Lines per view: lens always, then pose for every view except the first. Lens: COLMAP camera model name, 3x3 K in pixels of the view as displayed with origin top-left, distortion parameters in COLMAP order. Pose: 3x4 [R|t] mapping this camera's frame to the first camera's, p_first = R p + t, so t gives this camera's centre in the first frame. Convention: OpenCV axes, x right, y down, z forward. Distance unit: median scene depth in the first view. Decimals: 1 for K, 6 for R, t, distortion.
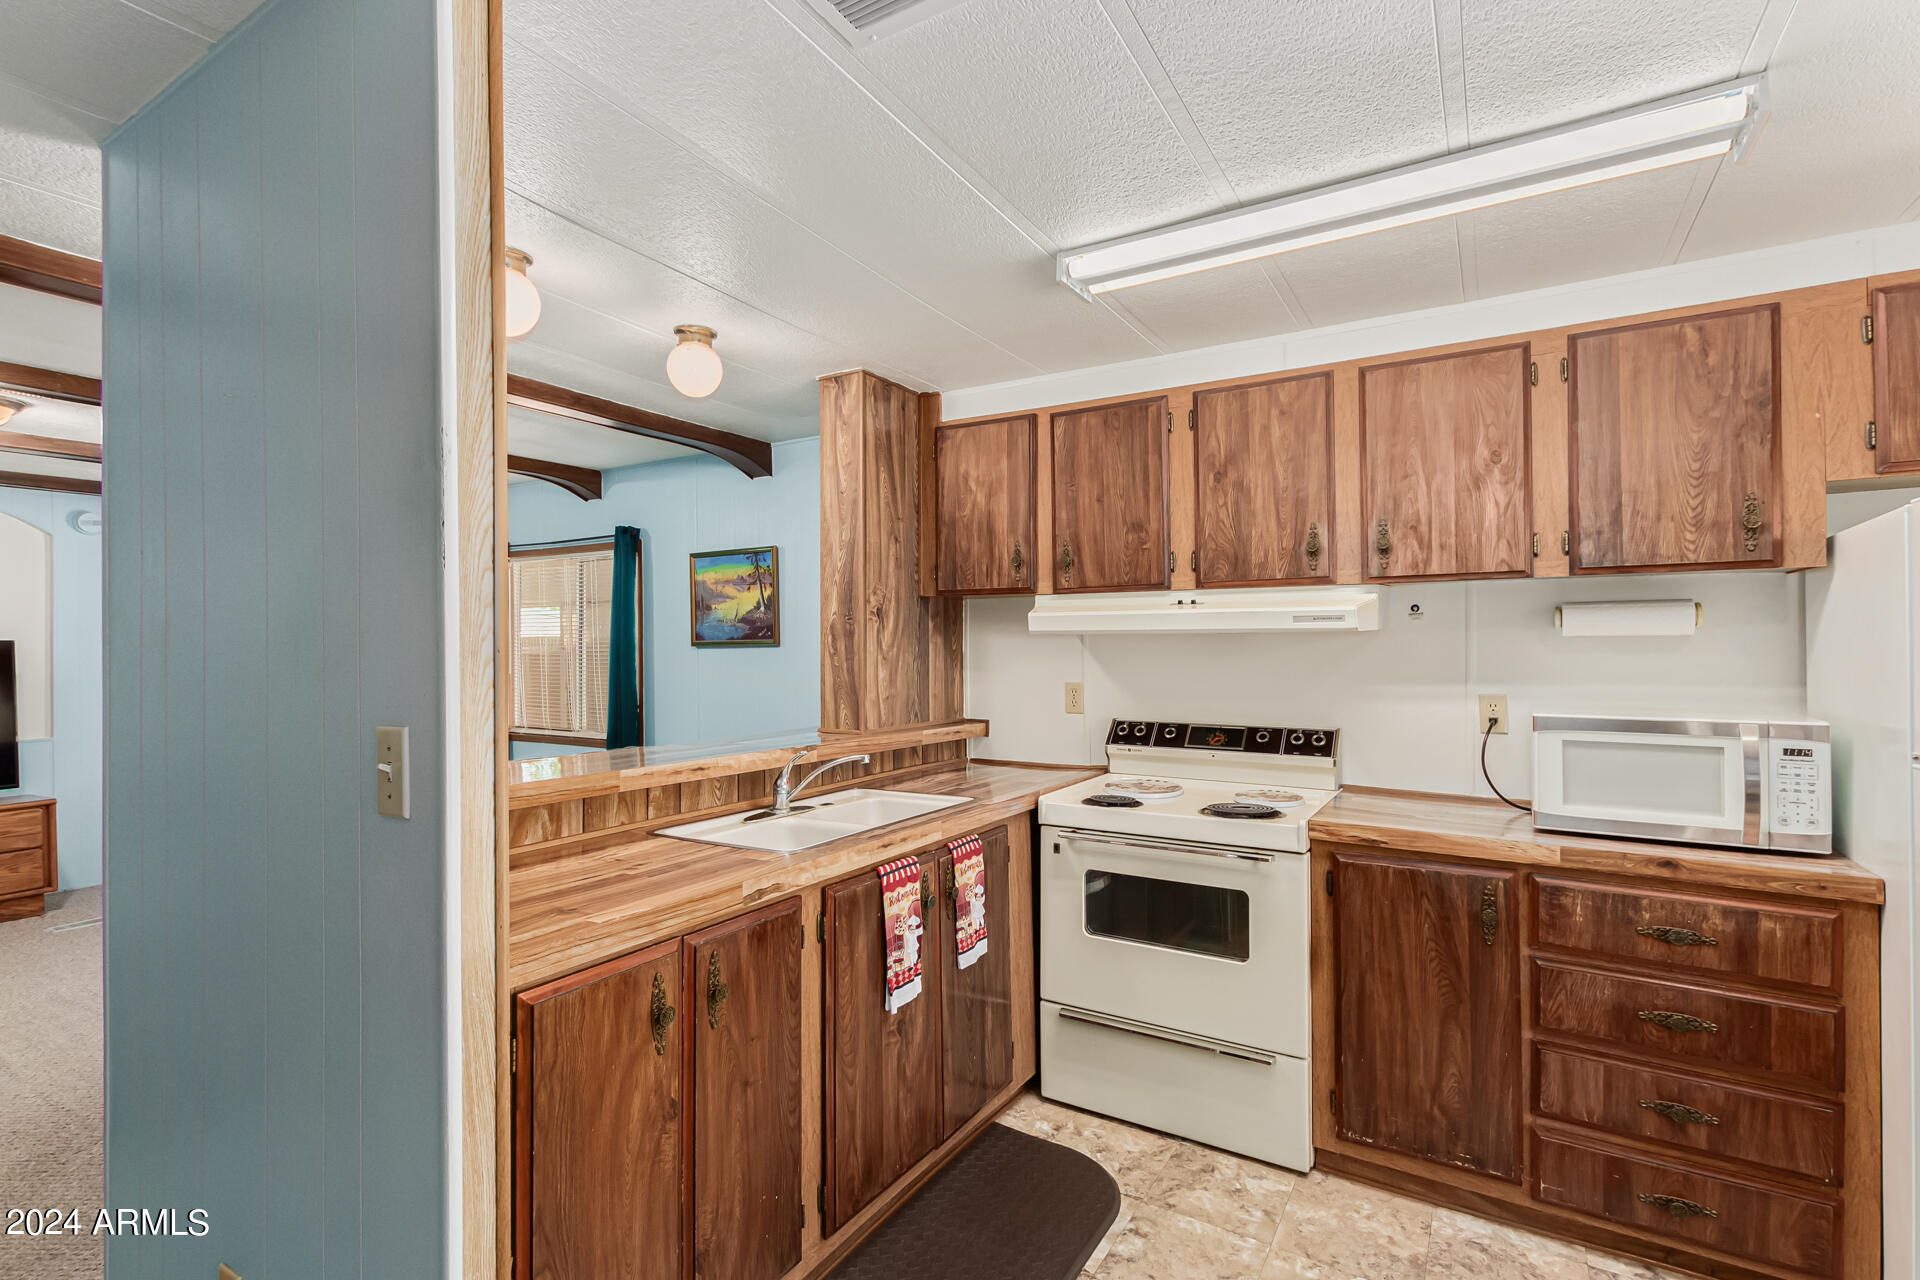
lens RADIAL K [[877.9, 0, 957.7], [0, 877.9, 646.2], [0, 0, 1]] dist [0.007902, -0.004303]
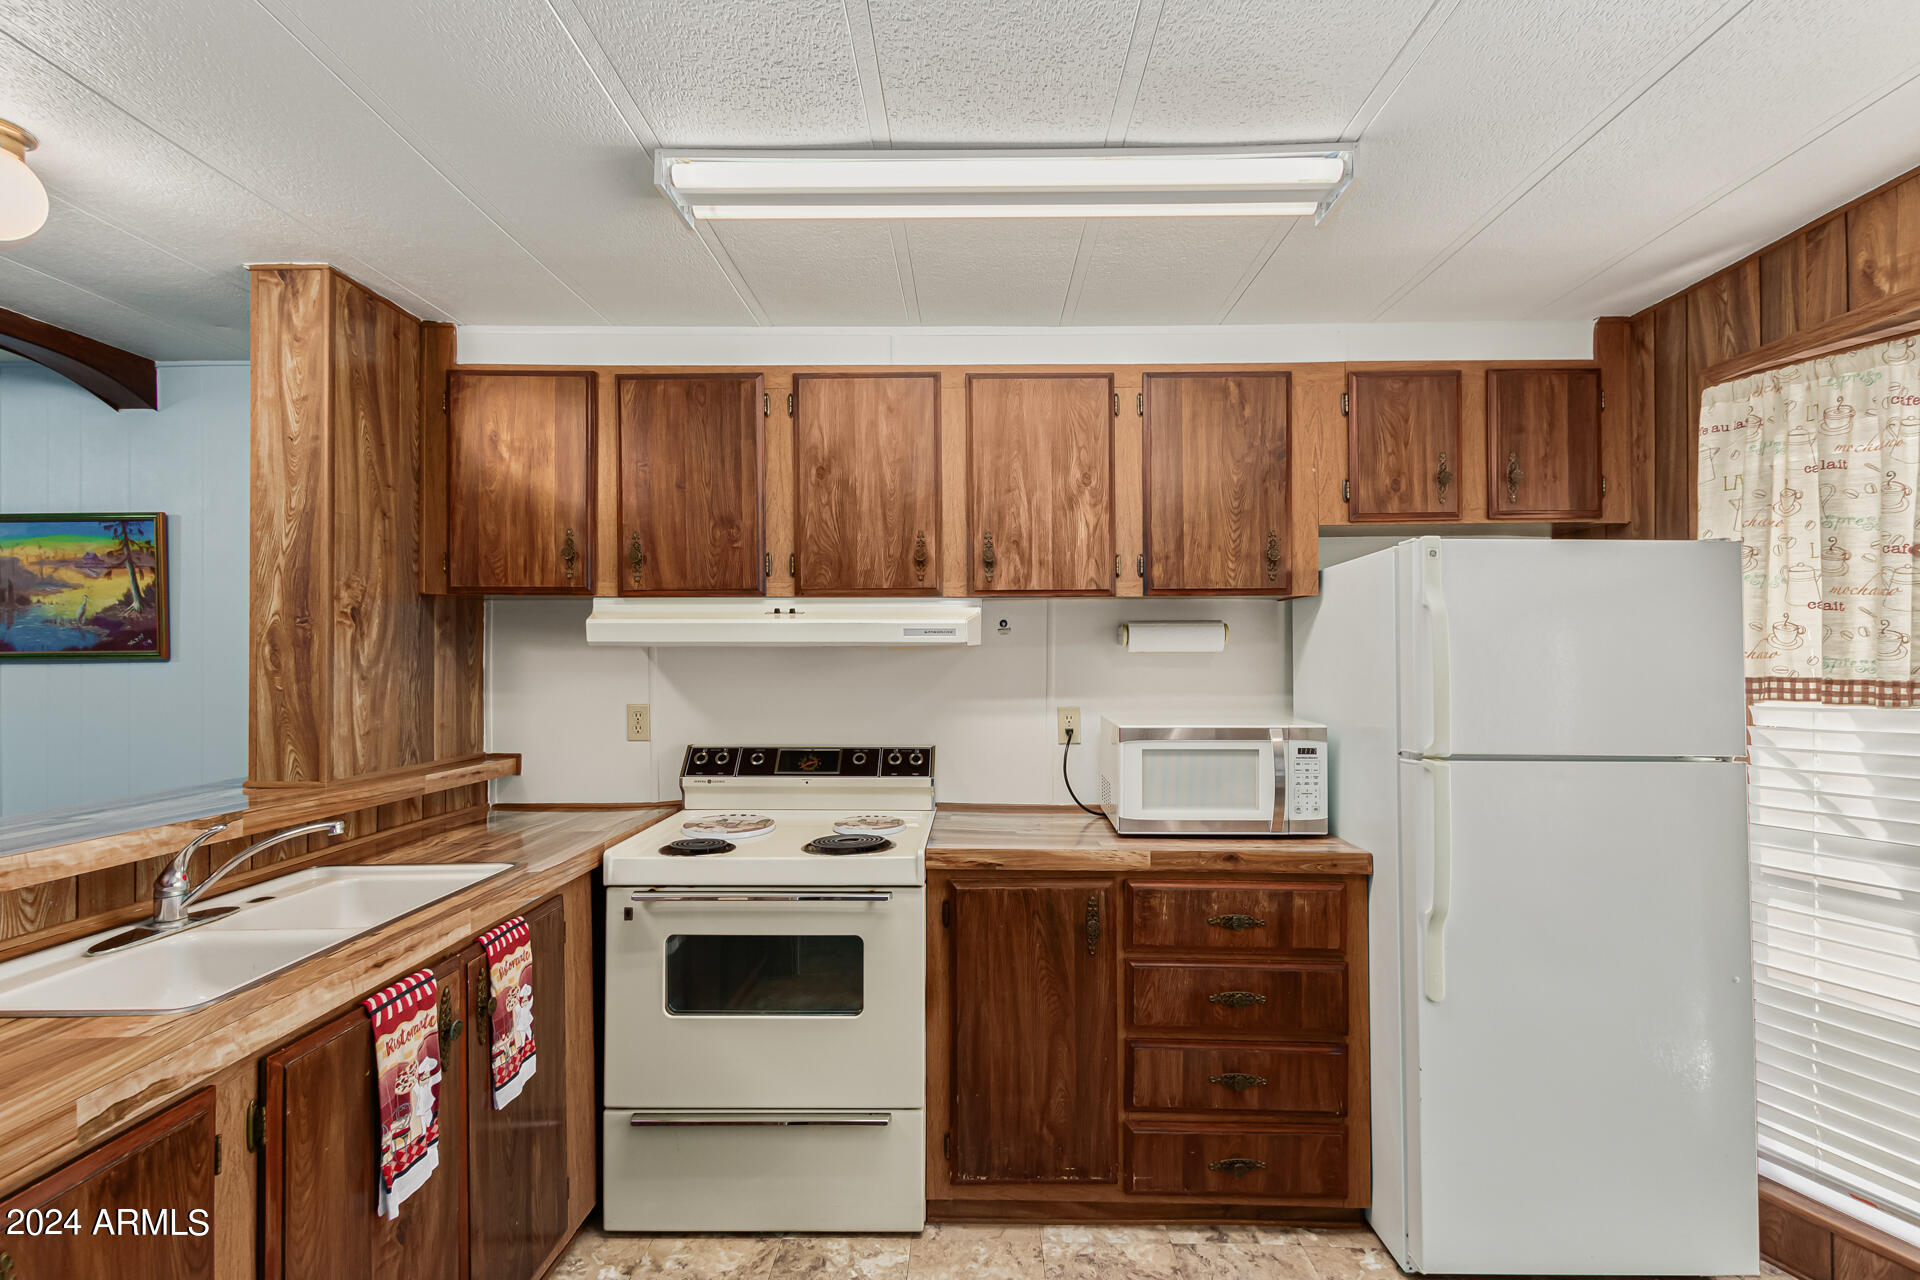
lens RADIAL K [[877.9, 0, 969.9], [0, 877.9, 650.8], [0, 0, 1]] dist [0.007902, -0.004303]
pose [[0.858673, 0.005712, 0.512491, -0.035858], [-0.000674, 0.999950, -0.010014, -0.001878], [-0.512523, 0.008254, 0.858634, 0.173998]]
